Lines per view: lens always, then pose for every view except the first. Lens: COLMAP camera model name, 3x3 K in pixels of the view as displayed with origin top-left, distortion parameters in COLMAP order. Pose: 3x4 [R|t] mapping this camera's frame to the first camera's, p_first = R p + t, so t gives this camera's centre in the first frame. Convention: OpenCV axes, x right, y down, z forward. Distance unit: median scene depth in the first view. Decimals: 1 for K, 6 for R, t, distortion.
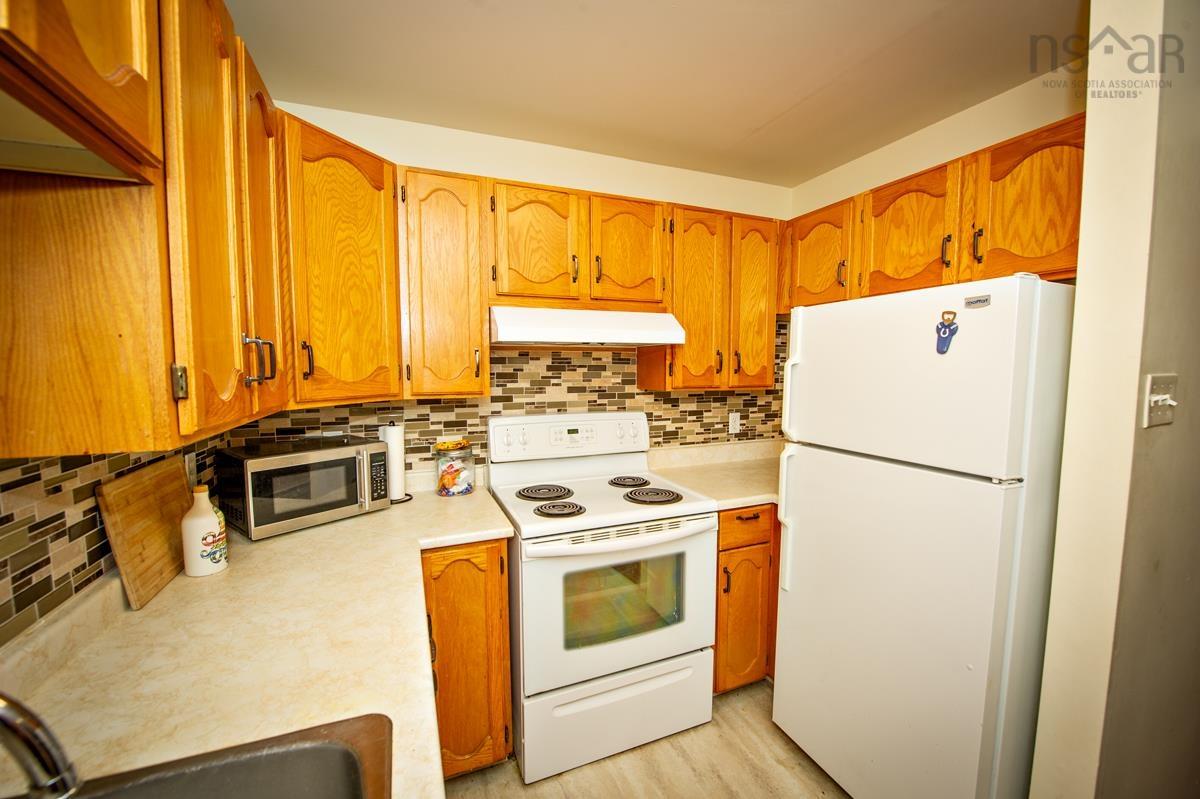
lens RADIAL K [[479.0, 0, 600.9], [0, 479.0, 398.8], [0, 0, 1]] dist [-0.000134, -0.000011]
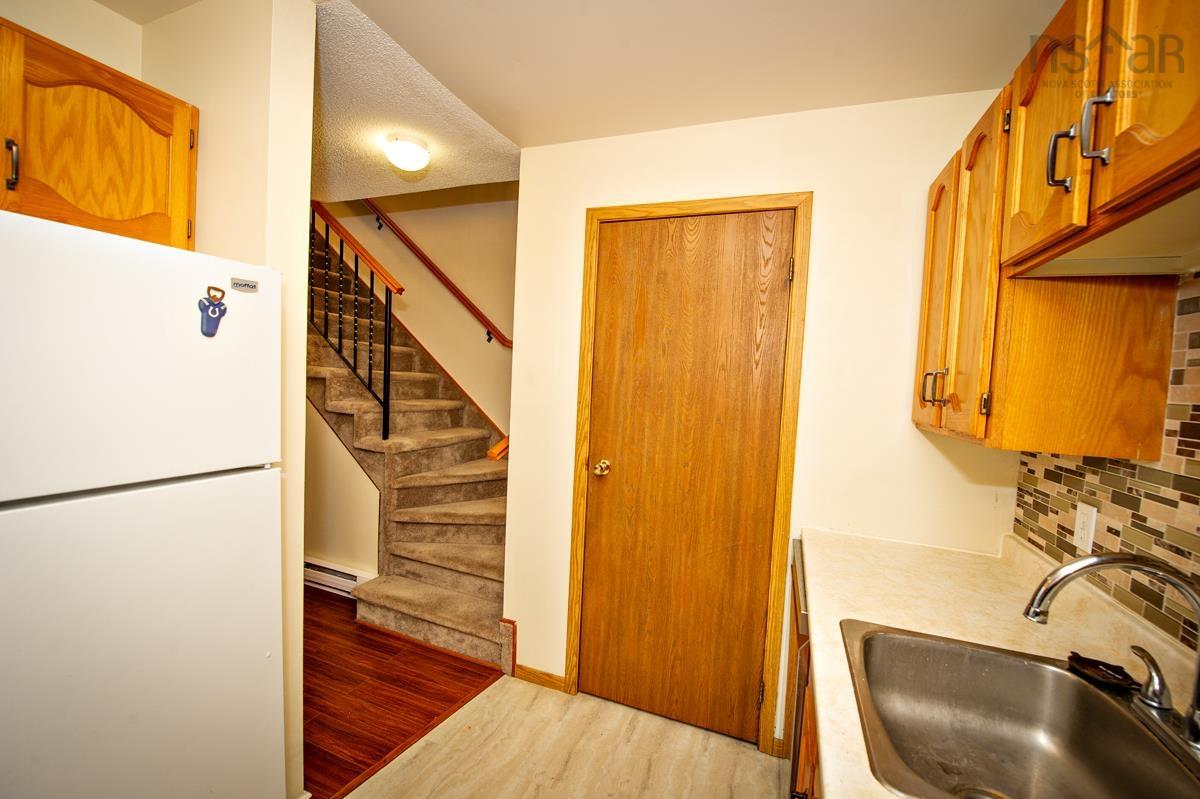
lens RADIAL K [[479.0, 0, 600.4], [0, 479.0, 394.7], [0, 0, 1]] dist [-0.000134, -0.000011]
pose [[-0.715519, -0.065155, 0.695548, -0.364972], [-0.001847, 0.995814, 0.091382, -0.071670], [-0.698591, 0.064101, -0.712644, 1.134351]]
